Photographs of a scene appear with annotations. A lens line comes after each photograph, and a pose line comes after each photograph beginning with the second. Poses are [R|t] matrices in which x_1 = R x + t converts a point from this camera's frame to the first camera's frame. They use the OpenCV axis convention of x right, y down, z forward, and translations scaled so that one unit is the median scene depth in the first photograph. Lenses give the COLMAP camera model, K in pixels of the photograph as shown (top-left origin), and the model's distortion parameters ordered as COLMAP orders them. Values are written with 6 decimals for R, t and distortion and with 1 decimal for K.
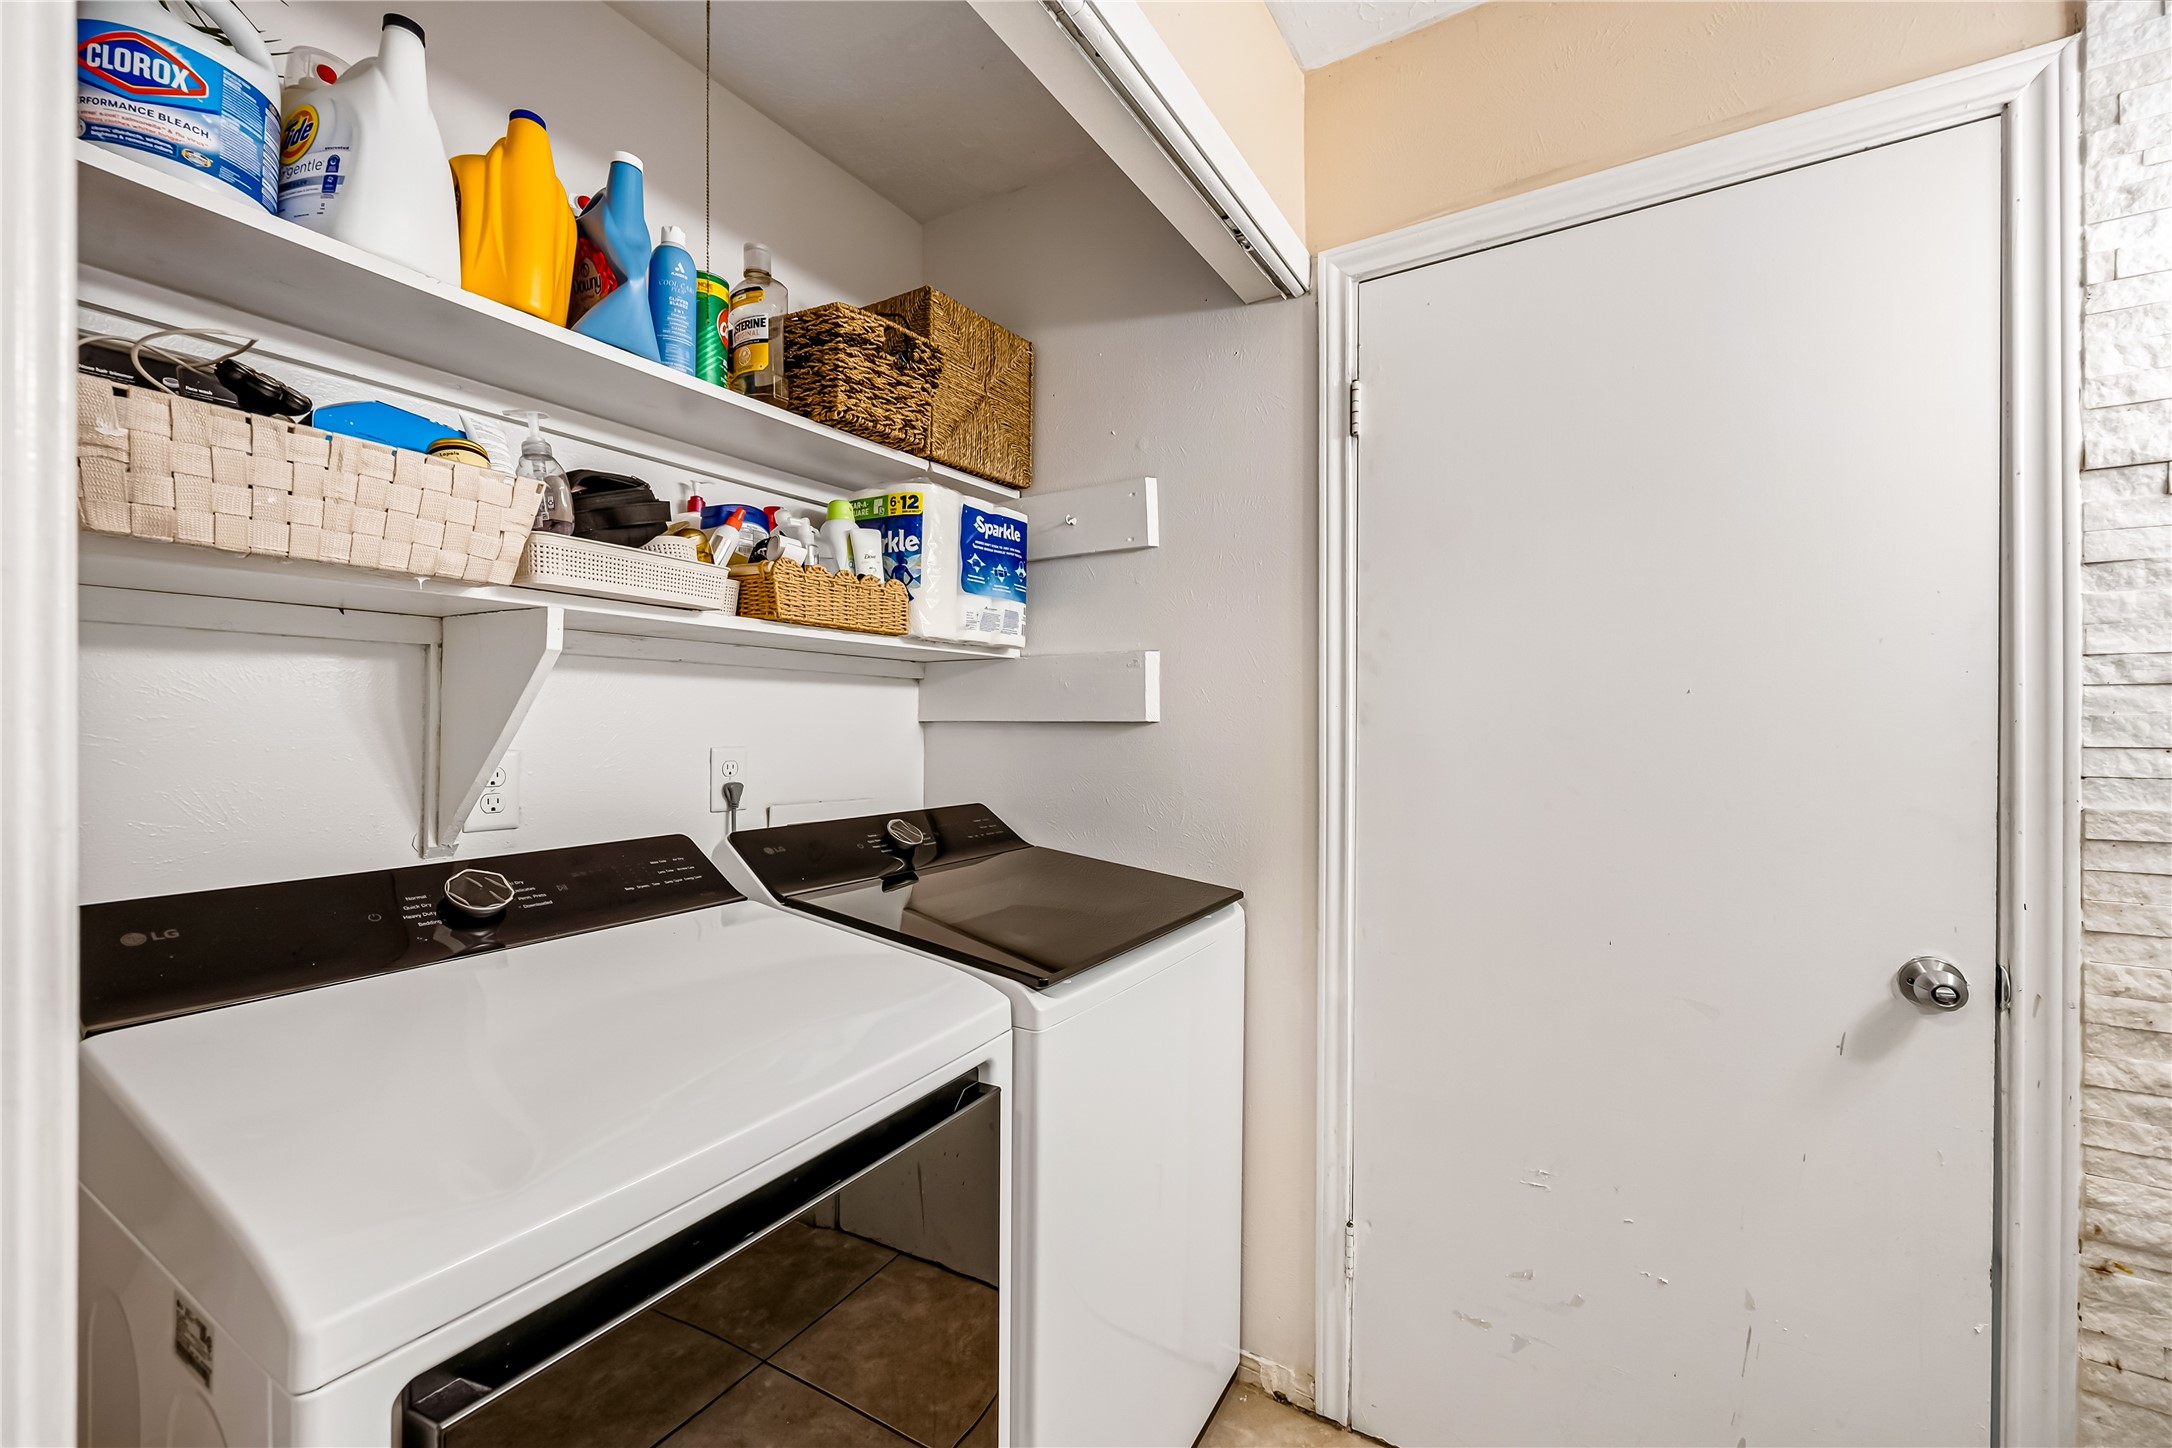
lens RADIAL K [[900.0, 0, 1082.4], [0, 900.0, 726.5], [0, 0, 1]] dist [-0.003756, 0.000034]
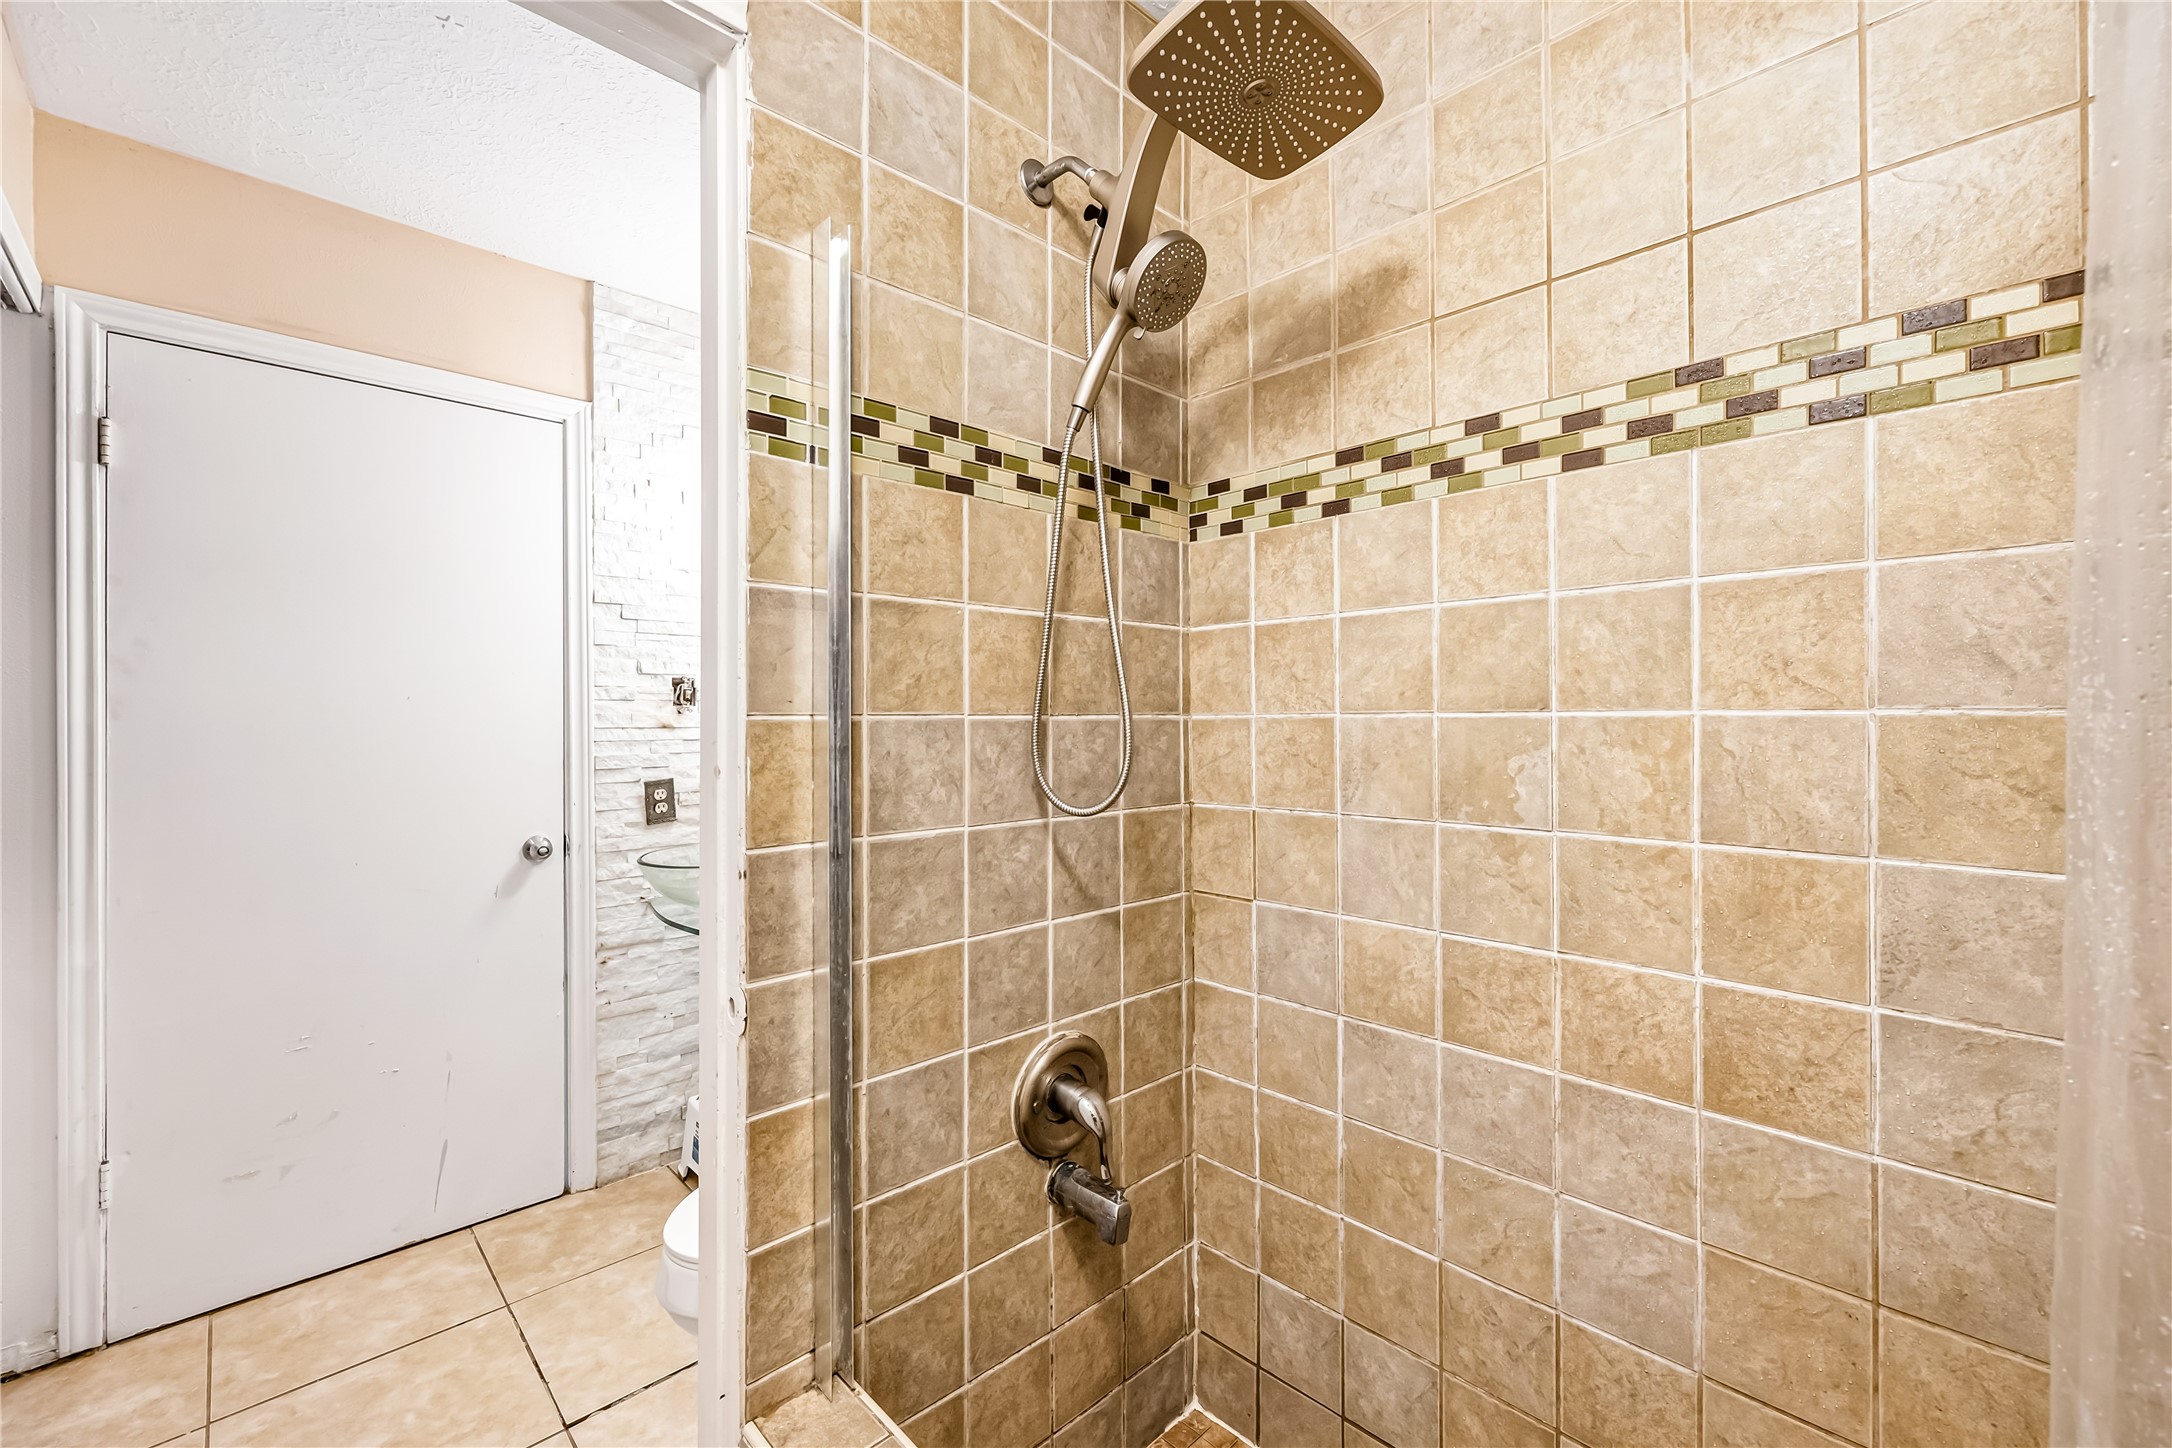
lens RADIAL K [[900.0, 0, 1080.9], [0, 900.0, 720.1], [0, 0, 1]] dist [-0.003756, 0.000034]
pose [[0.240163, -0.006193, 0.970713, -0.701831], [0.005750, 0.999971, 0.004957, 0.000003], [-0.970716, 0.004391, 0.240191, -0.654865]]
